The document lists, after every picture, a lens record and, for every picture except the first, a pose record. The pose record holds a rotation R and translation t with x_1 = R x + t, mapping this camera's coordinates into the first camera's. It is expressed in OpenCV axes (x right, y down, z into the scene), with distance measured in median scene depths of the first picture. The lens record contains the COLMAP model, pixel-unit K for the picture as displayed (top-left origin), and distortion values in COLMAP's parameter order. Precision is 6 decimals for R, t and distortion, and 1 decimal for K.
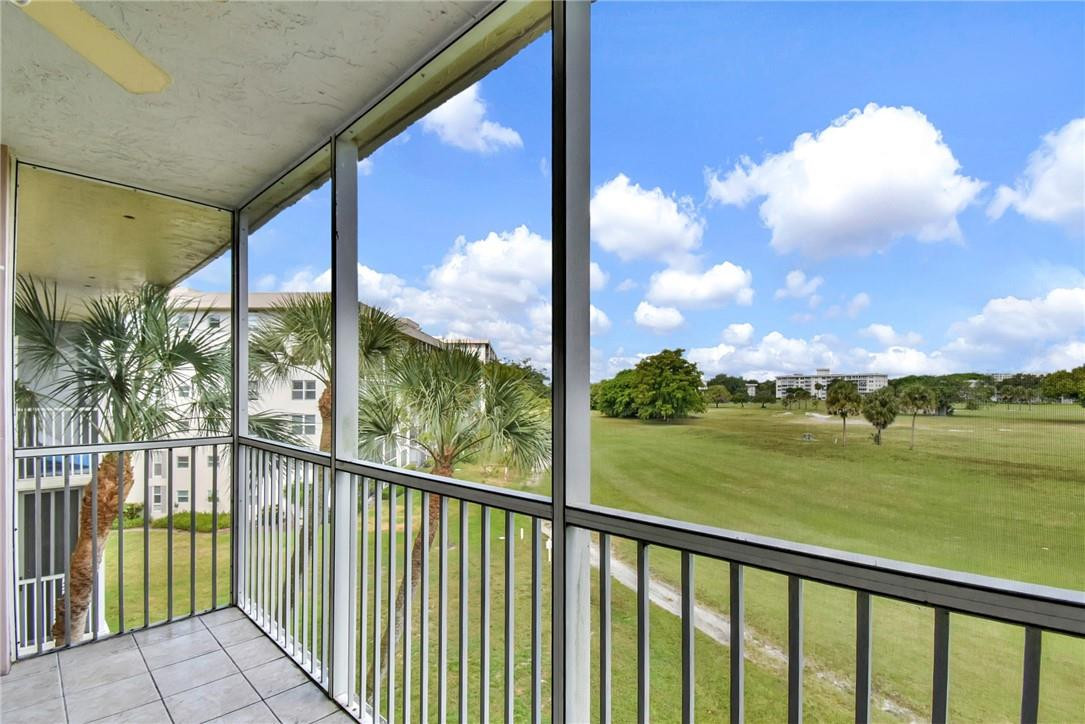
lens RADIAL K [[491.5, 0, 544.6], [0, 491.5, 399.6], [0, 0, 1]] dist [0.007153, -0.005685]
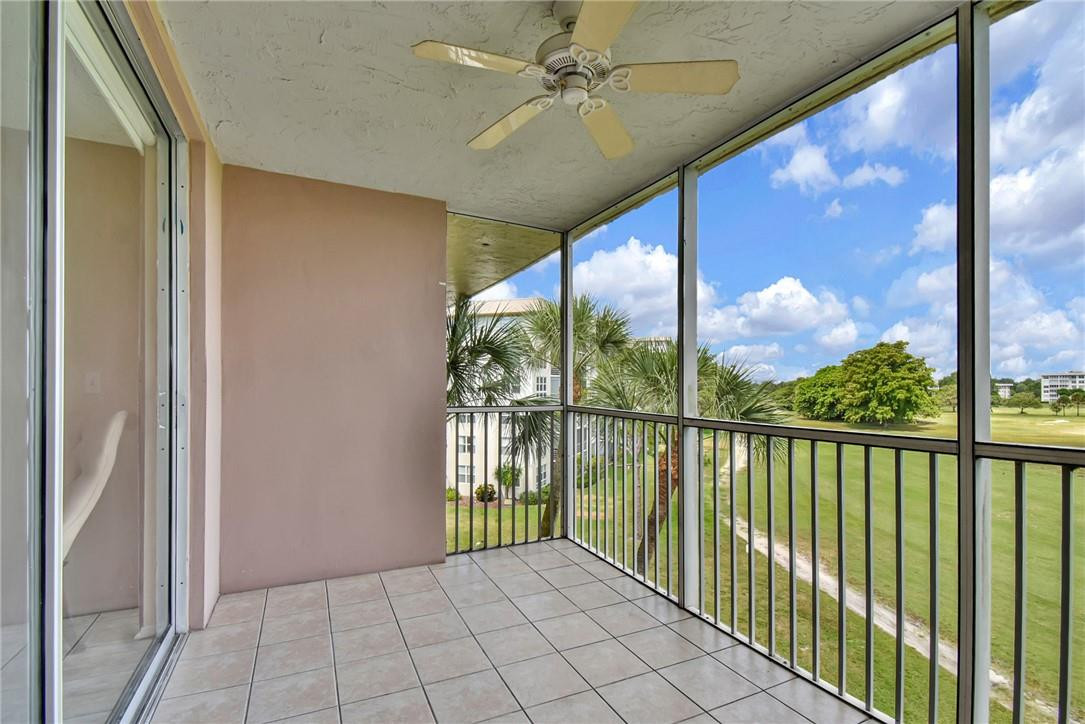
lens RADIAL K [[491.5, 0, 553.8], [0, 491.5, 384.1], [0, 0, 1]] dist [0.007153, -0.005685]
pose [[0.942099, 0.004320, -0.335307, -0.263062], [-0.013927, 0.999558, -0.026252, 0.058753], [0.335045, 0.029402, 0.941743, -0.250927]]
